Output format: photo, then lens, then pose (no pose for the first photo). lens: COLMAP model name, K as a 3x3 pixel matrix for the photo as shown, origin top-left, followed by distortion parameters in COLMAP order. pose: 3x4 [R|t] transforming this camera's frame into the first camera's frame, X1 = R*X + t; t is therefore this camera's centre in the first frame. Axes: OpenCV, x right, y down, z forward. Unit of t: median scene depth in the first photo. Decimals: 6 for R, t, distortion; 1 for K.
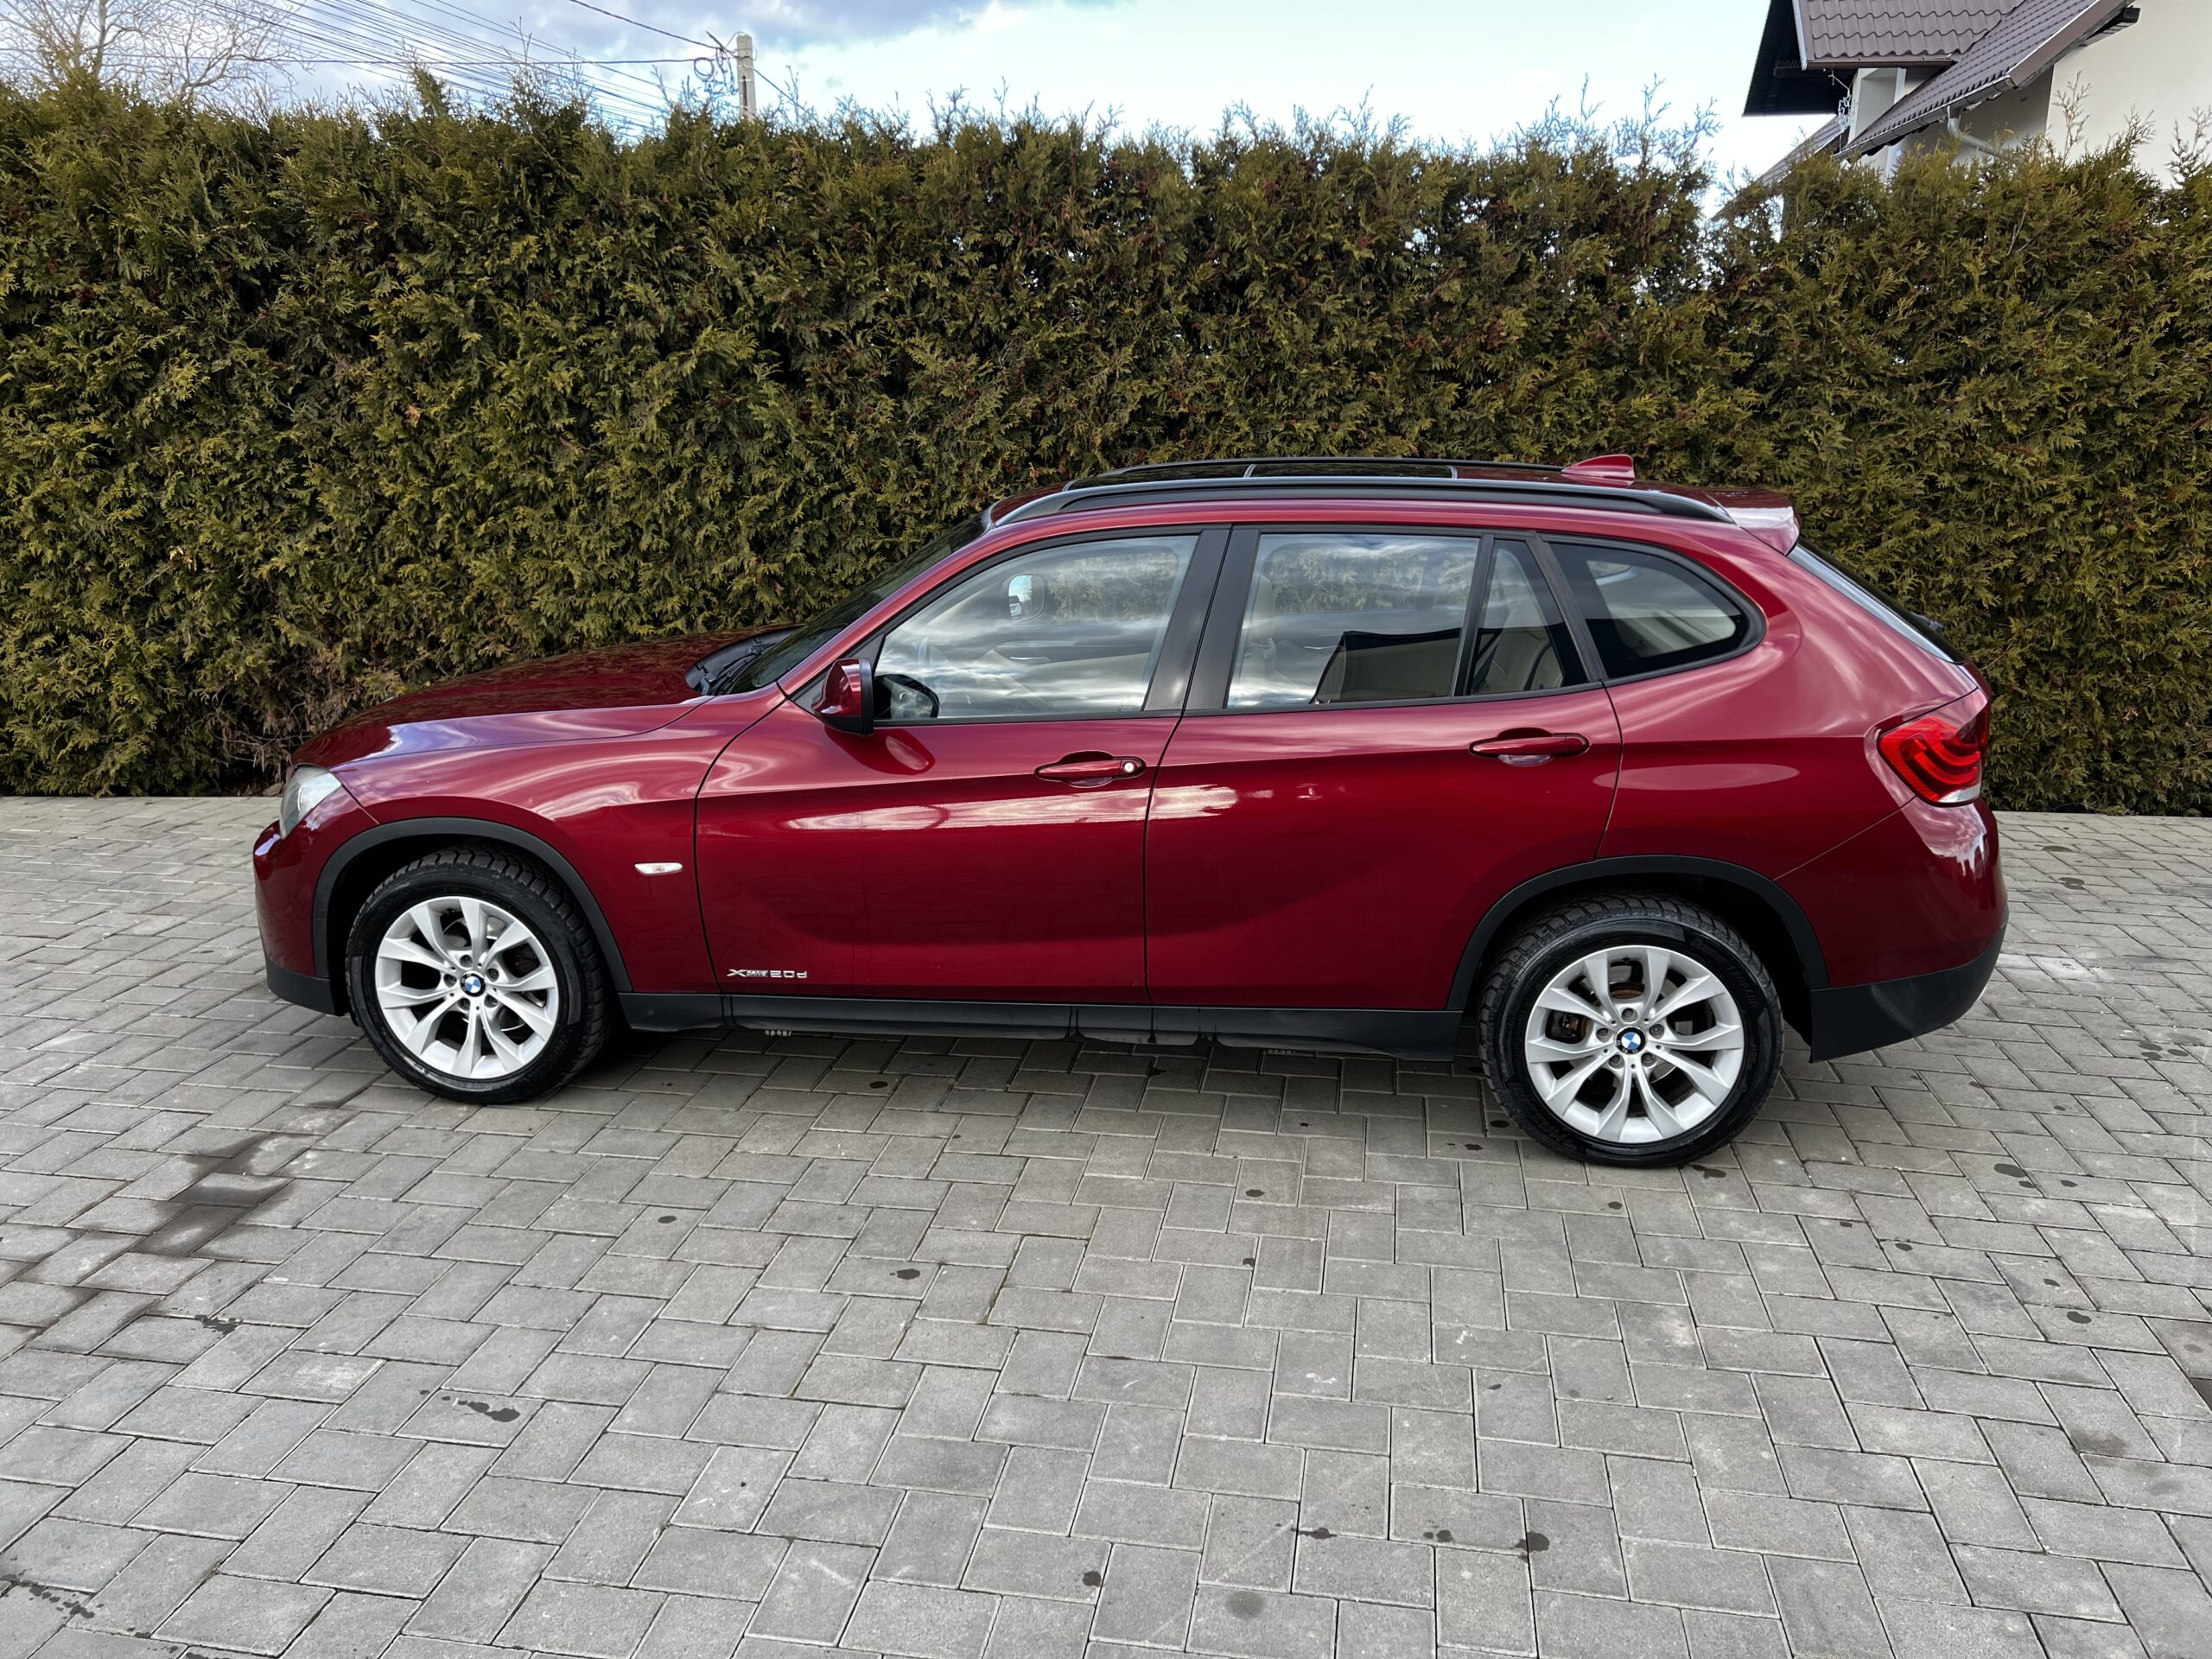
lens RADIAL K [[1655.8, 0, 1098.3], [0, 1655.8, 836.3], [0, 0, 1]] dist [0.061574, -0.073266]
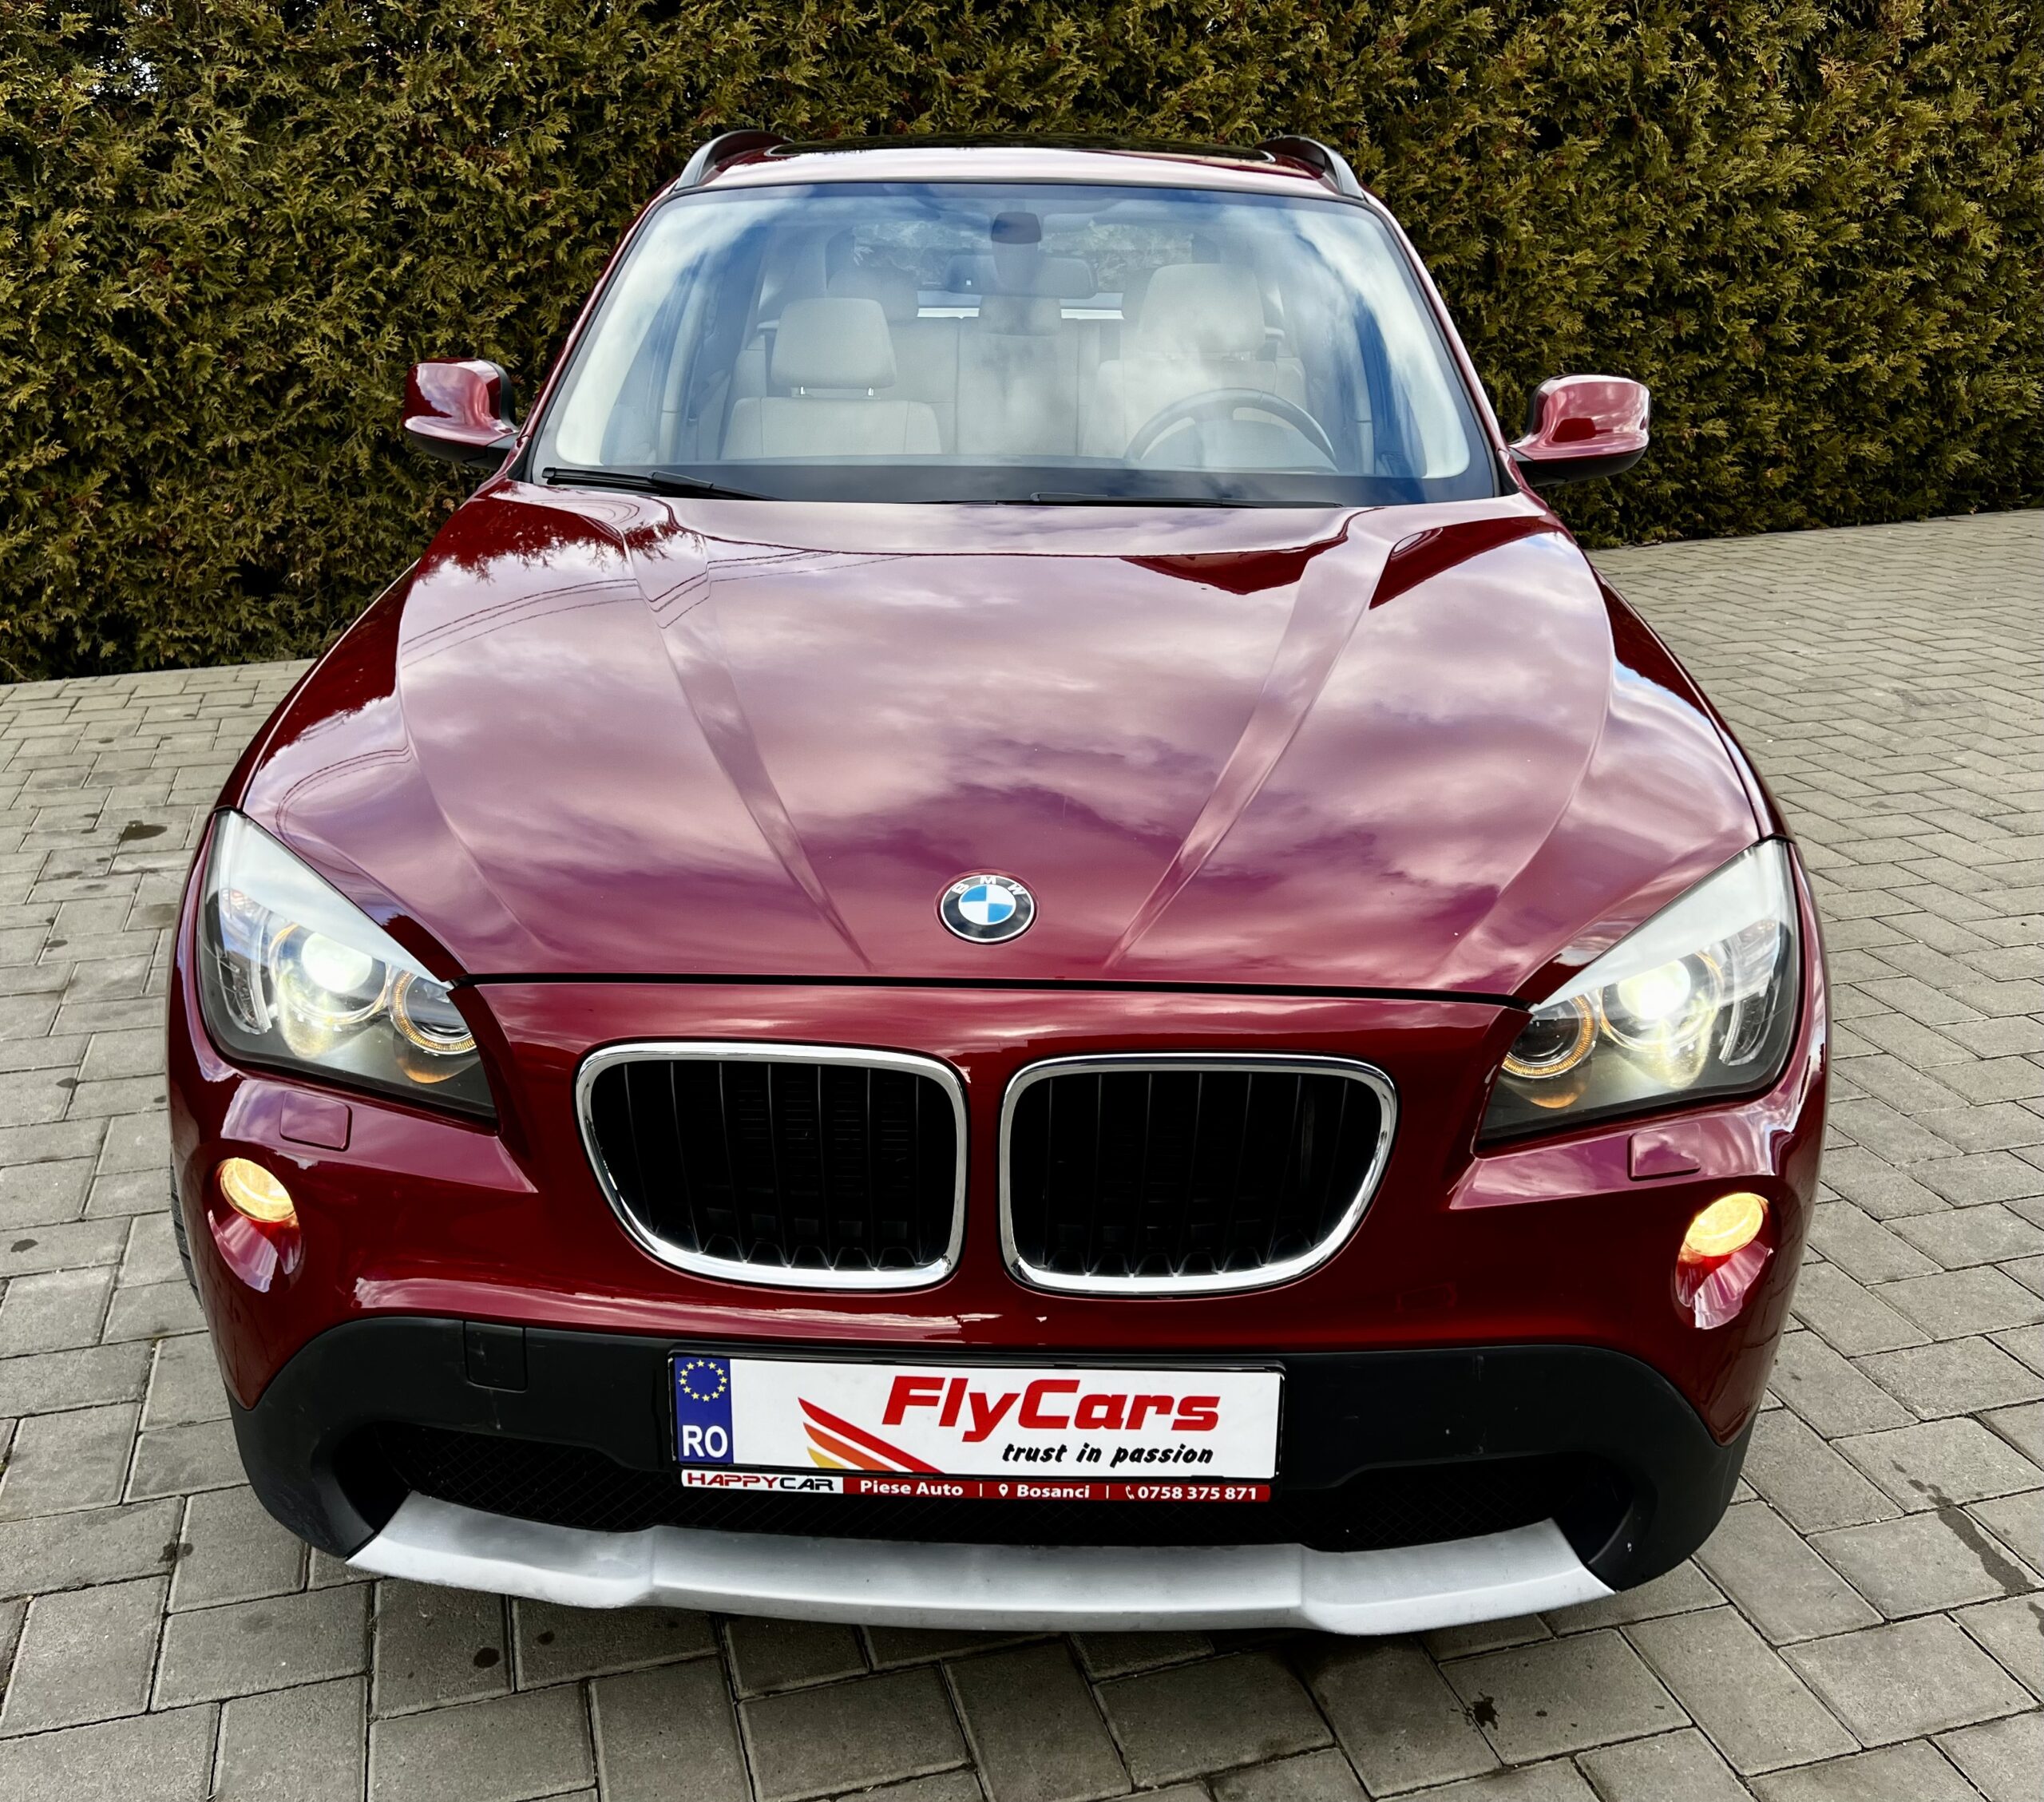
lens RADIAL K [[1971.8, 0, 984.5], [0, 1971.8, 816.5], [0, 0, 1]] dist [0.013739, 0.017859]
pose [[0.903289, -0.147705, 0.402806, 0.350062], [0.126502, 0.988823, 0.078911, 0.019733], [-0.409959, -0.020323, 0.911877, 0.098926]]
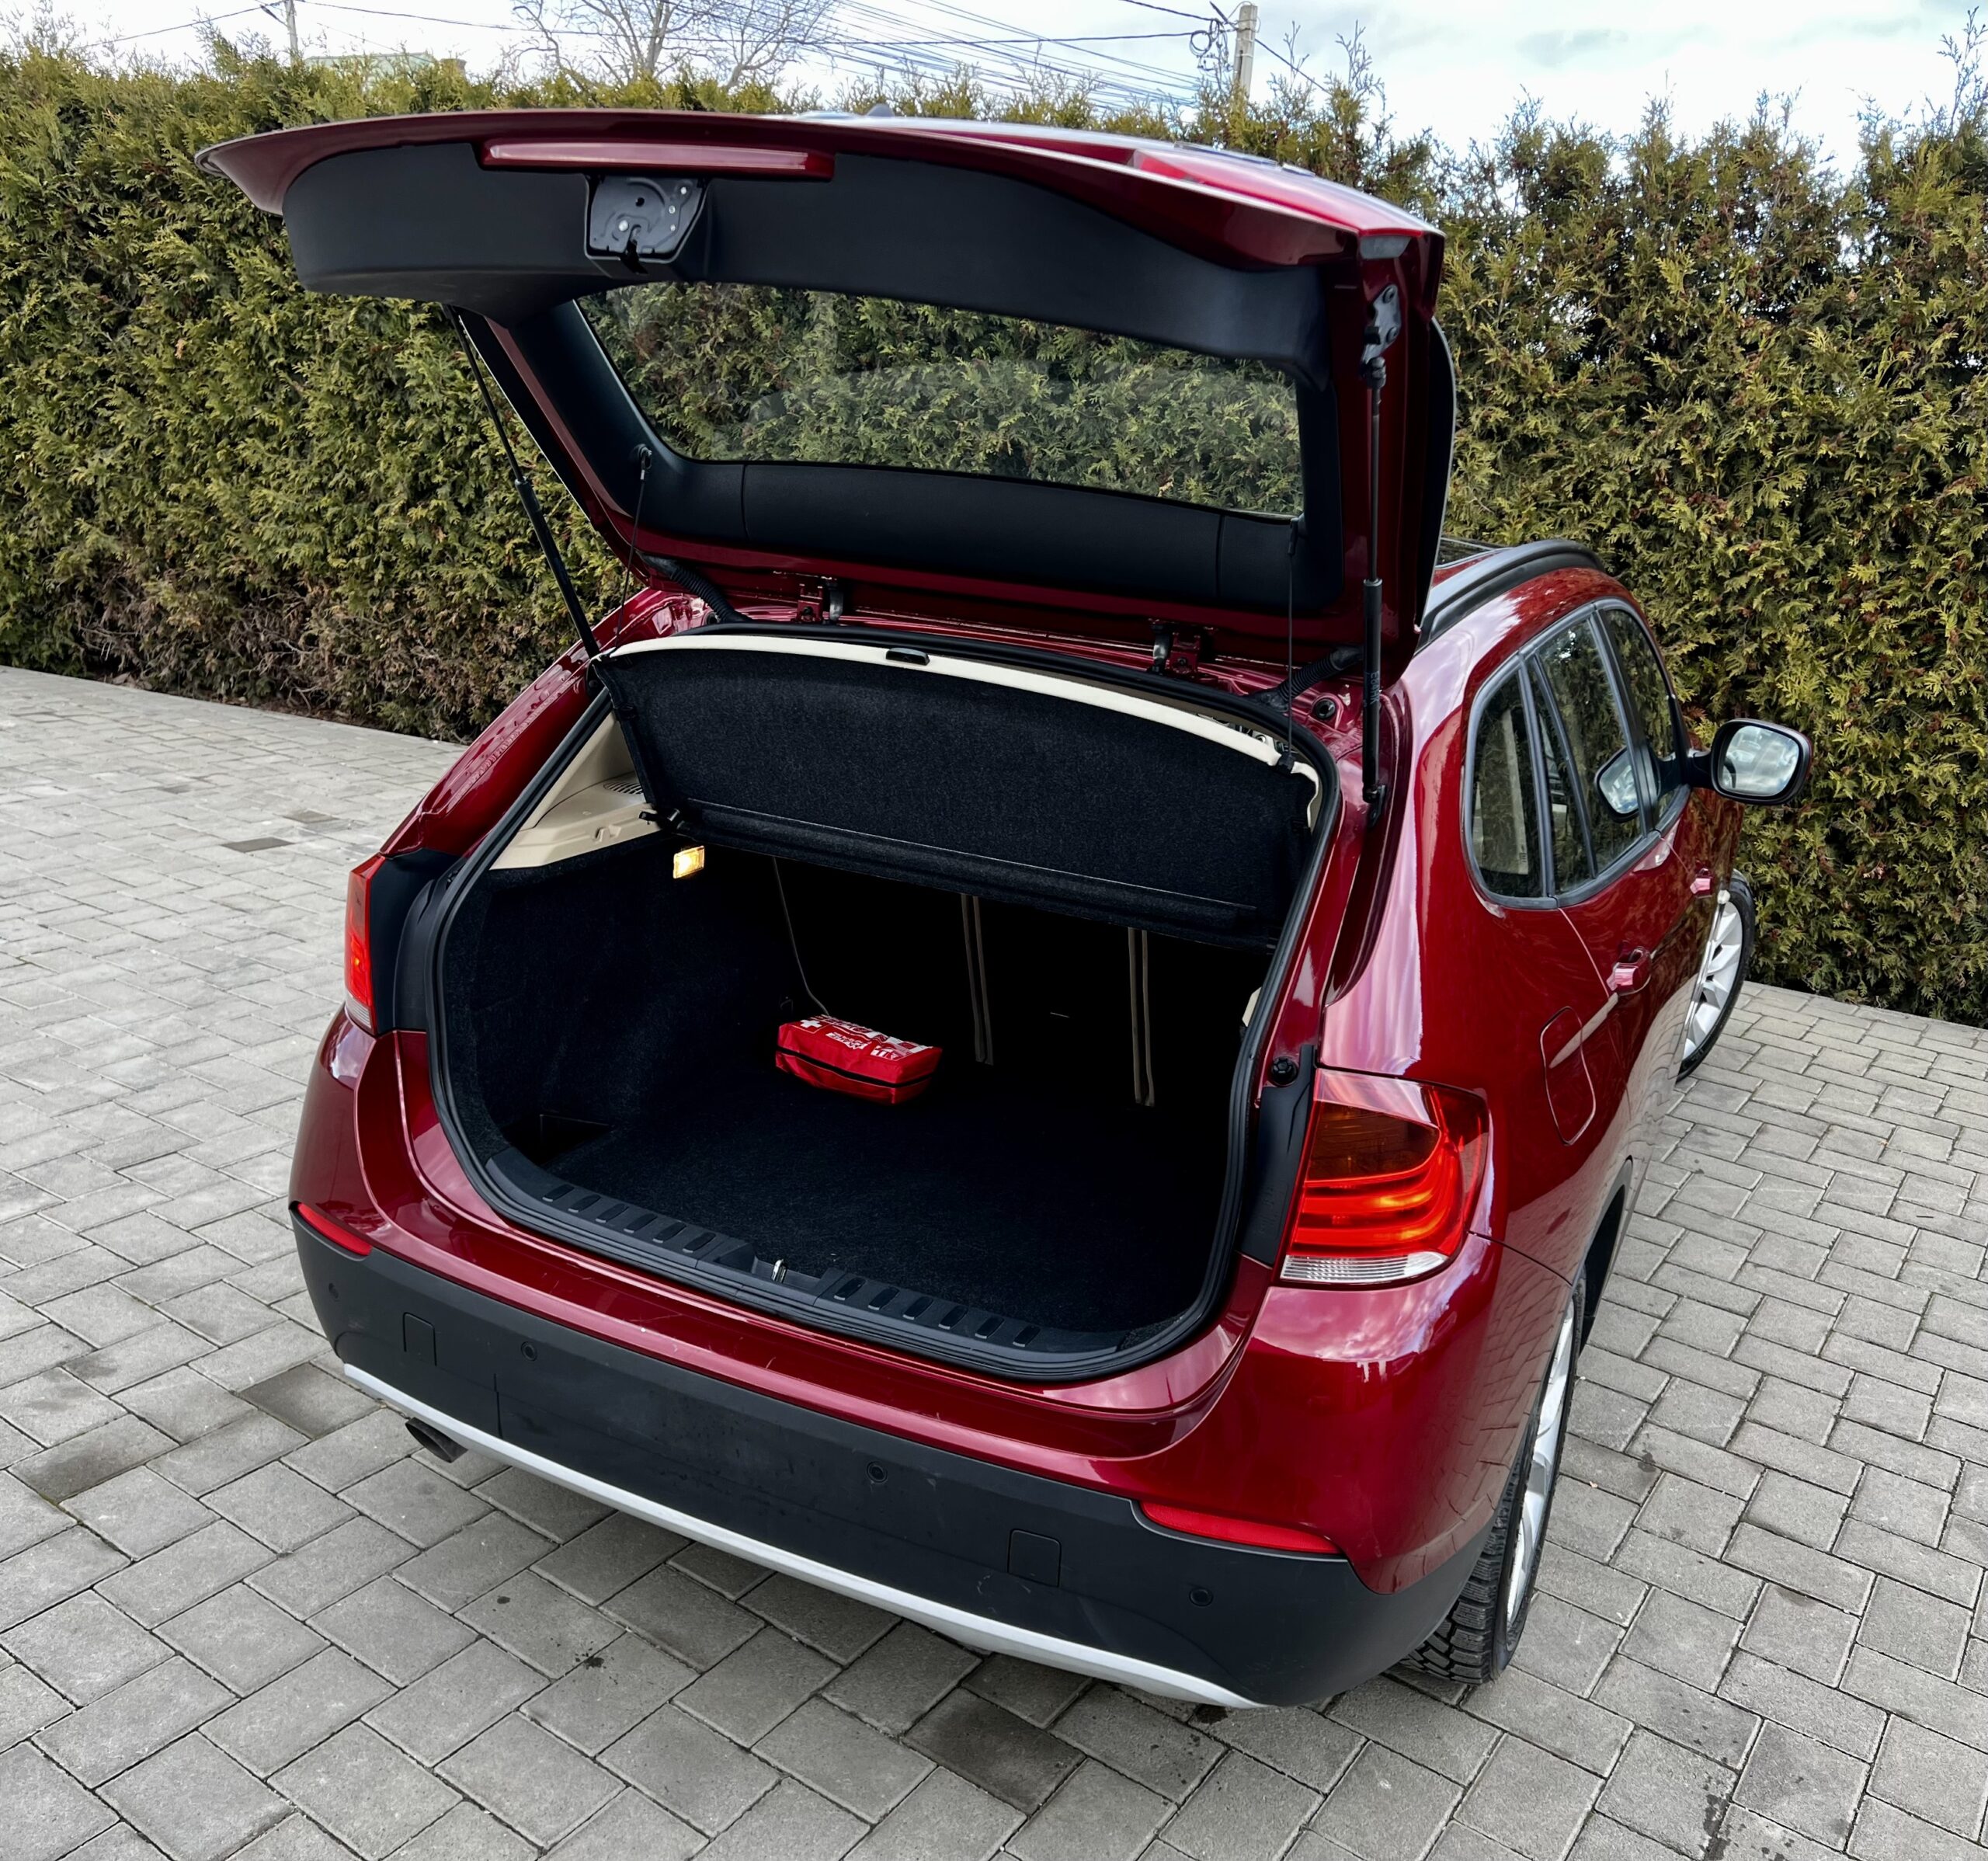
lens RADIAL K [[1849.9, 0, 922.5], [0, 1849.9, 927.6], [0, 0, 1]] dist [0.068131, -0.076783]
pose [[0.900762, 0.175168, -0.397422, 0.599708], [-0.171255, 0.984169, 0.045633, -0.014303], [0.399124, 0.026957, 0.916500, 0.067101]]
